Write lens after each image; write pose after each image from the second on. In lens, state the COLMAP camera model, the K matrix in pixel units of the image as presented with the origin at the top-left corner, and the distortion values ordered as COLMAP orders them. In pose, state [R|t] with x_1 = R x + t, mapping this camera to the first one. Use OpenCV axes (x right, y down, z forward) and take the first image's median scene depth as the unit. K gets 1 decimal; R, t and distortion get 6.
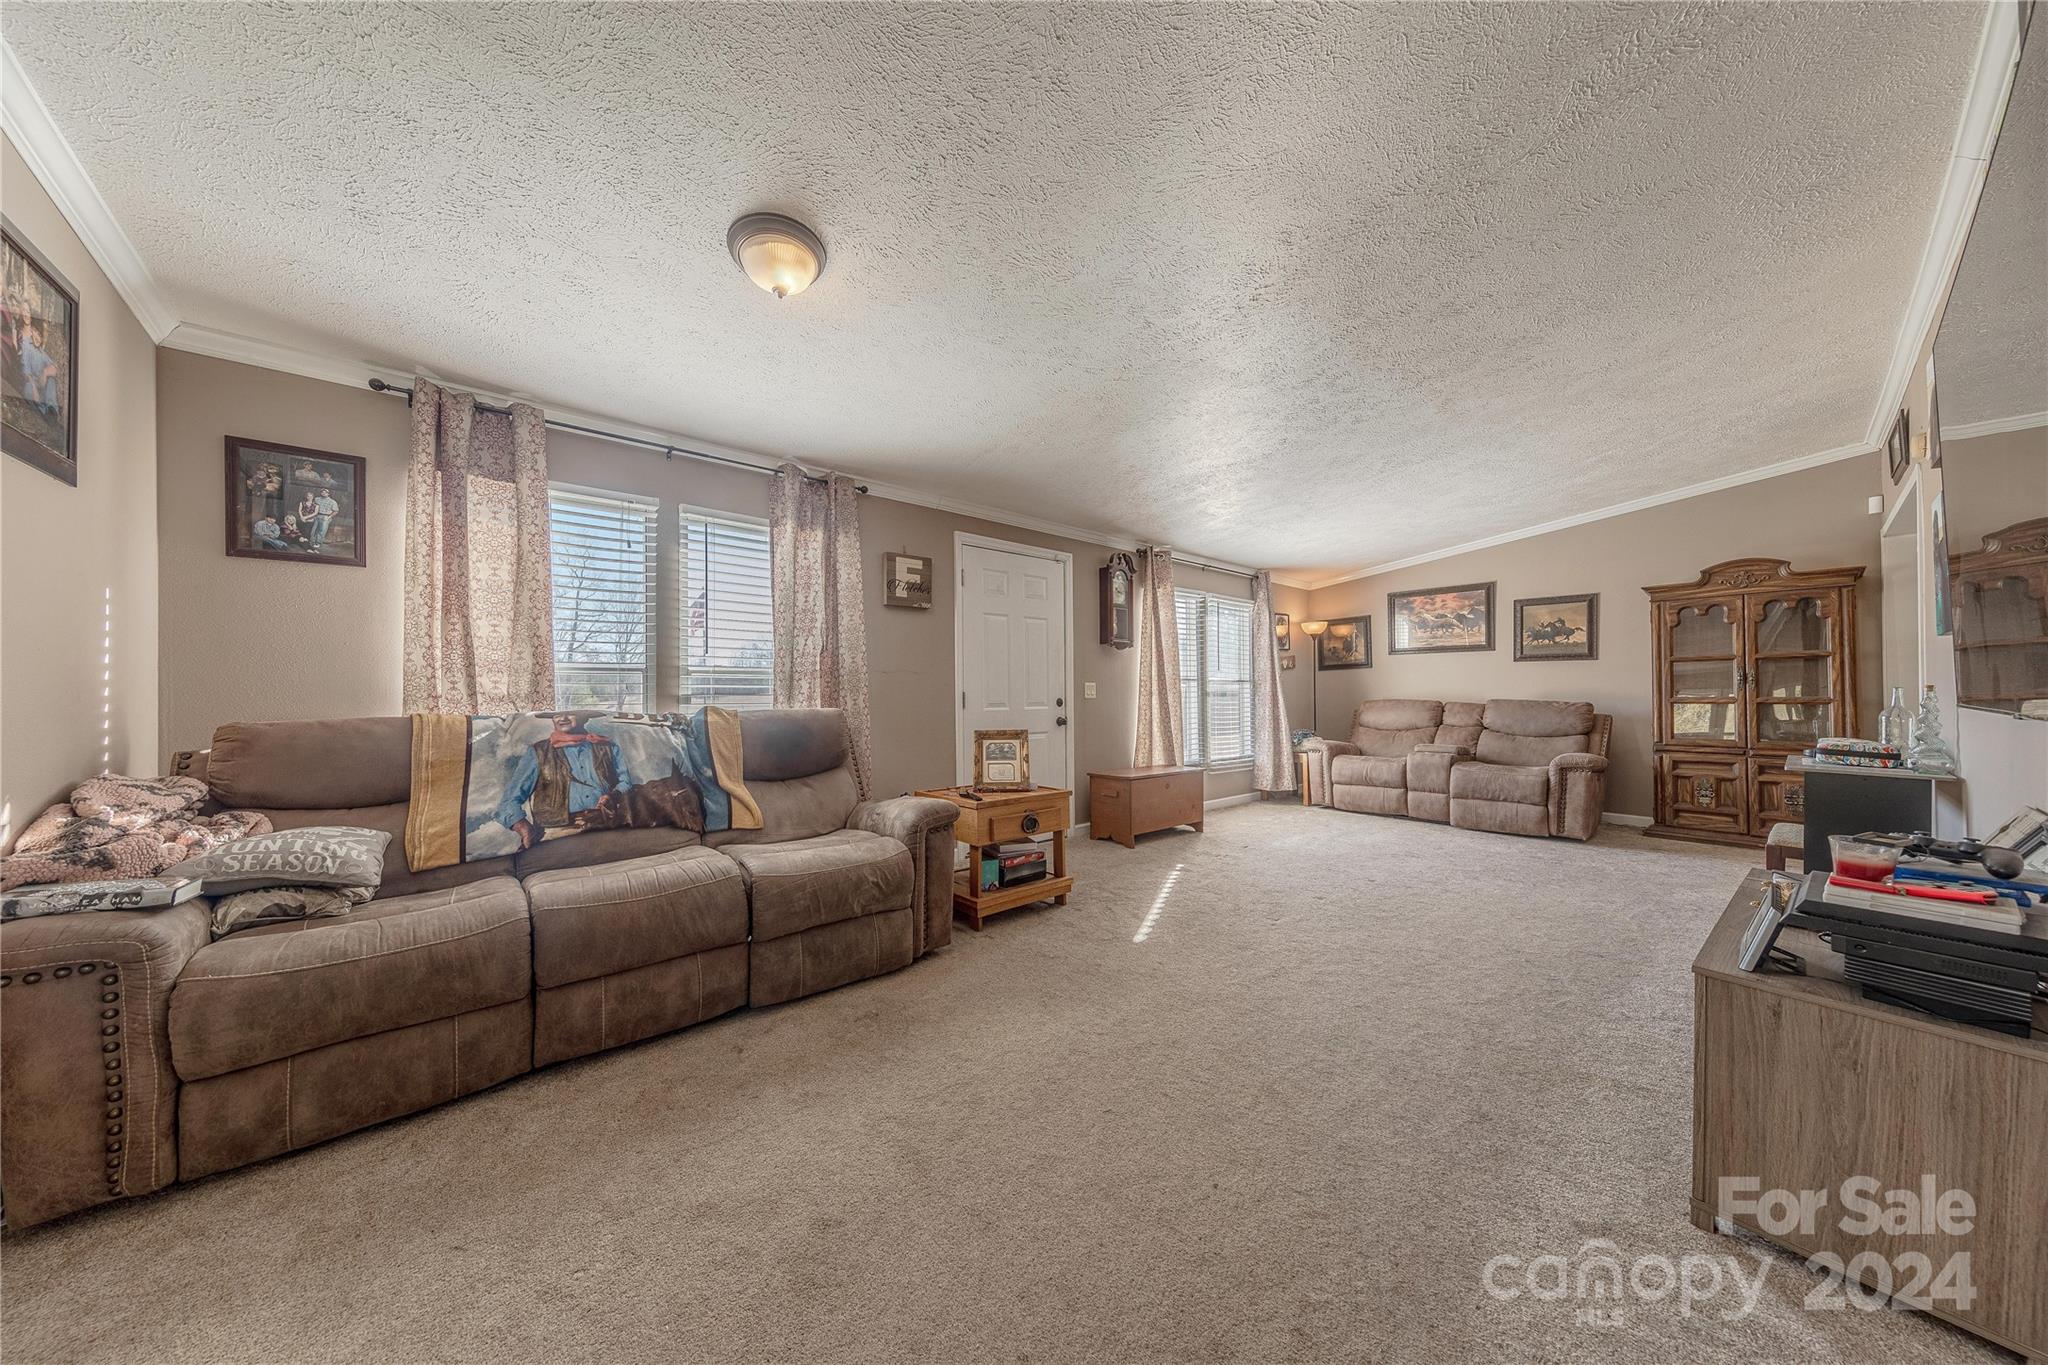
lens RADIAL K [[666.2, 0, 1043.6], [0, 666.2, 688.3], [0, 0, 1]] dist [0.000210, -0.000001]
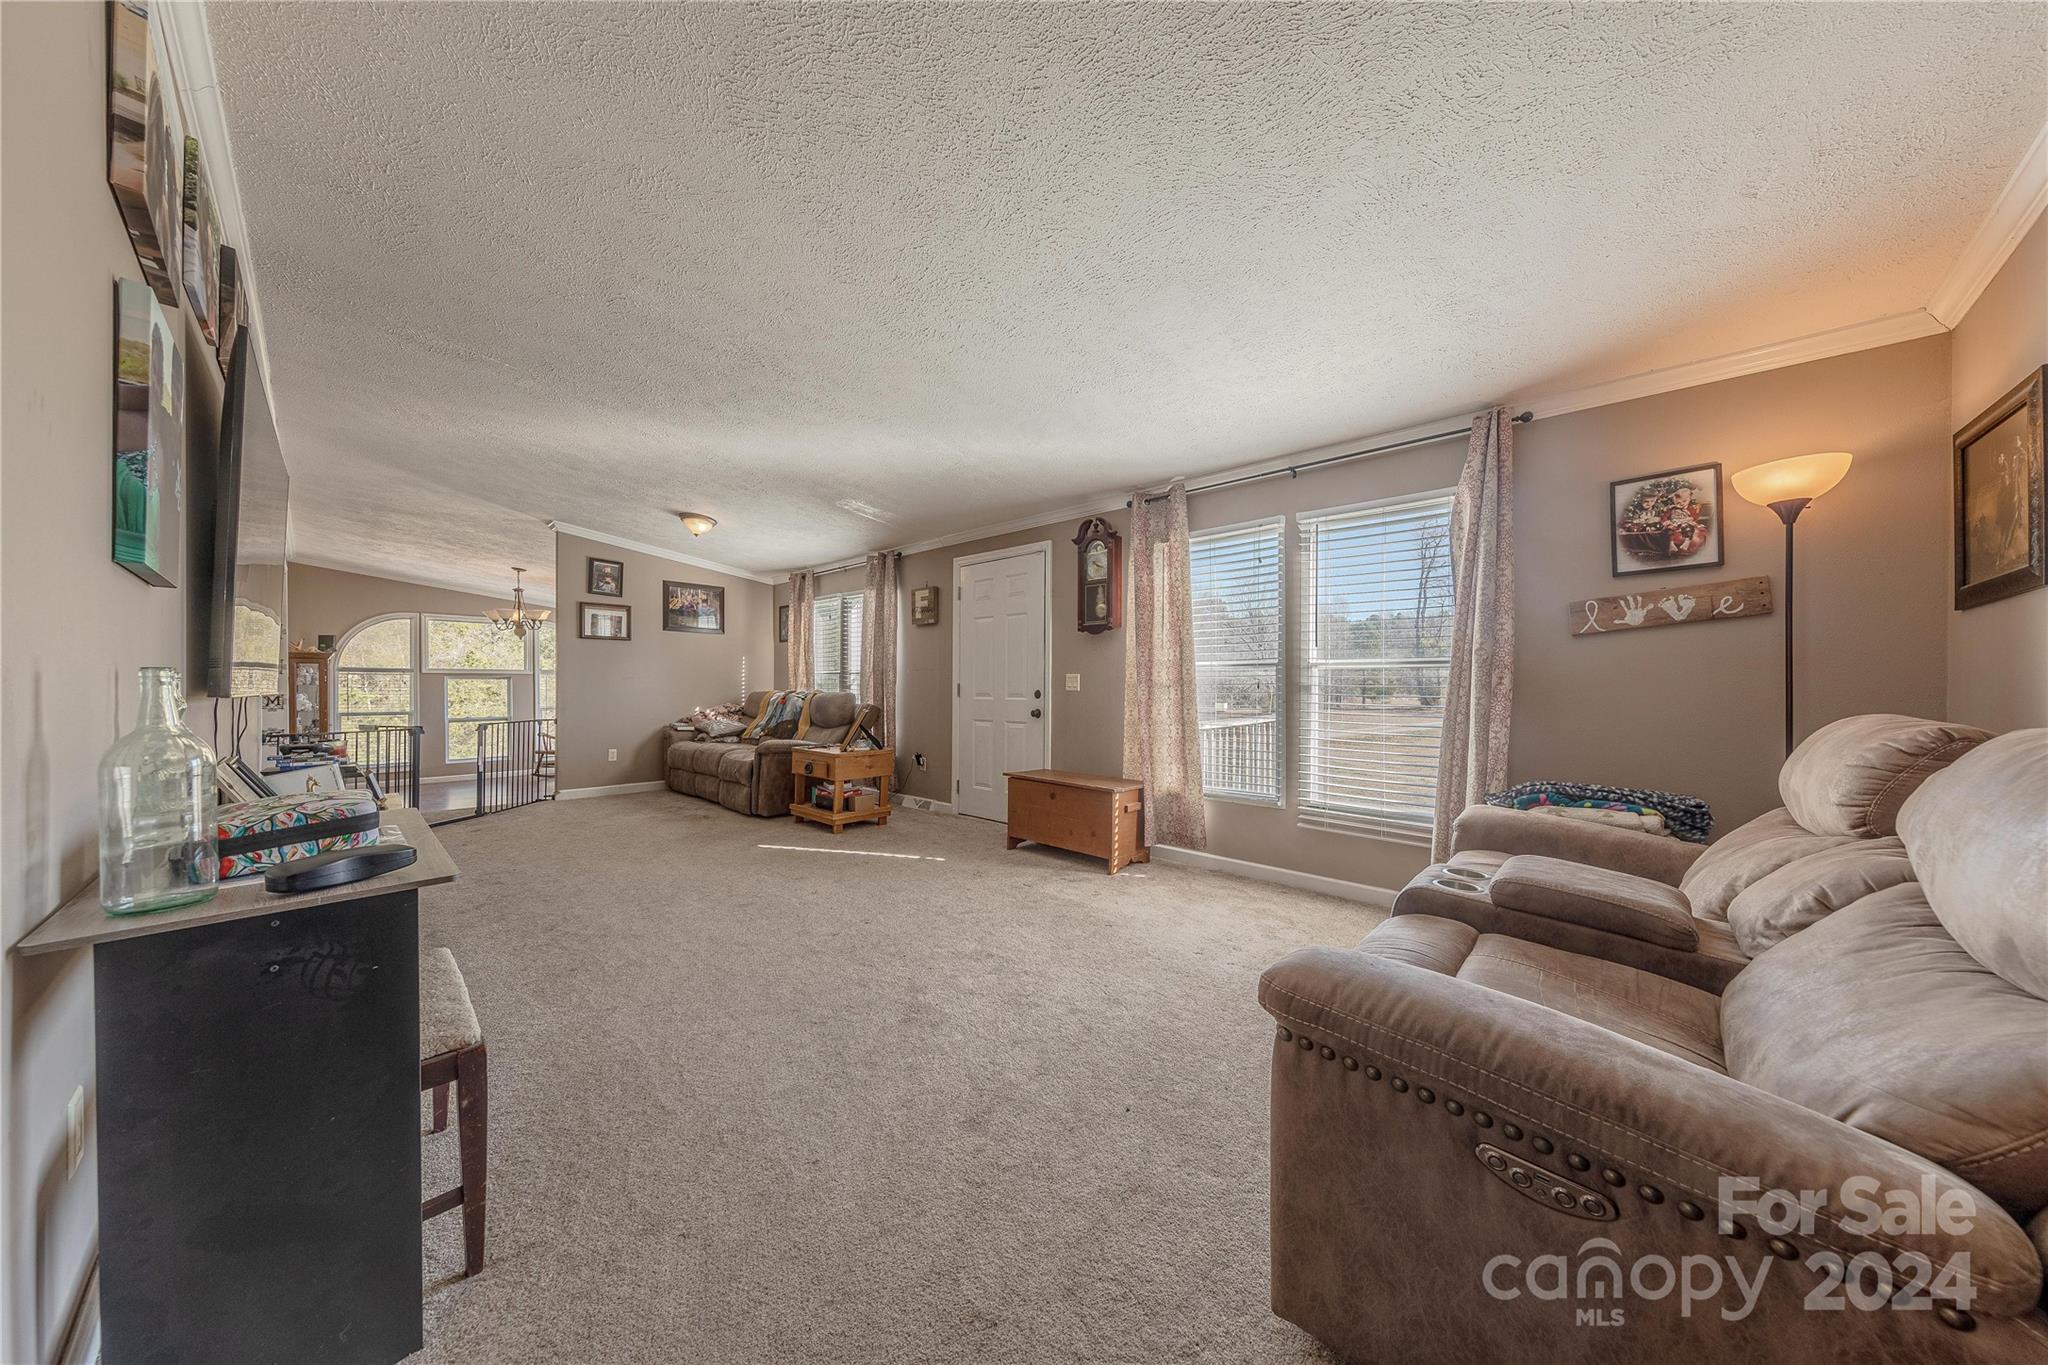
lens RADIAL K [[649.7, 0, 1030.7], [0, 649.7, 681.3], [0, 0, 1]] dist [0.006399, -0.000259]
pose [[0.088532, 0.001336, -0.996072, 0.976030], [0.003006, 0.999994, 0.001609, 0.000262], [0.996069, -0.003136, 0.088527, 0.890980]]
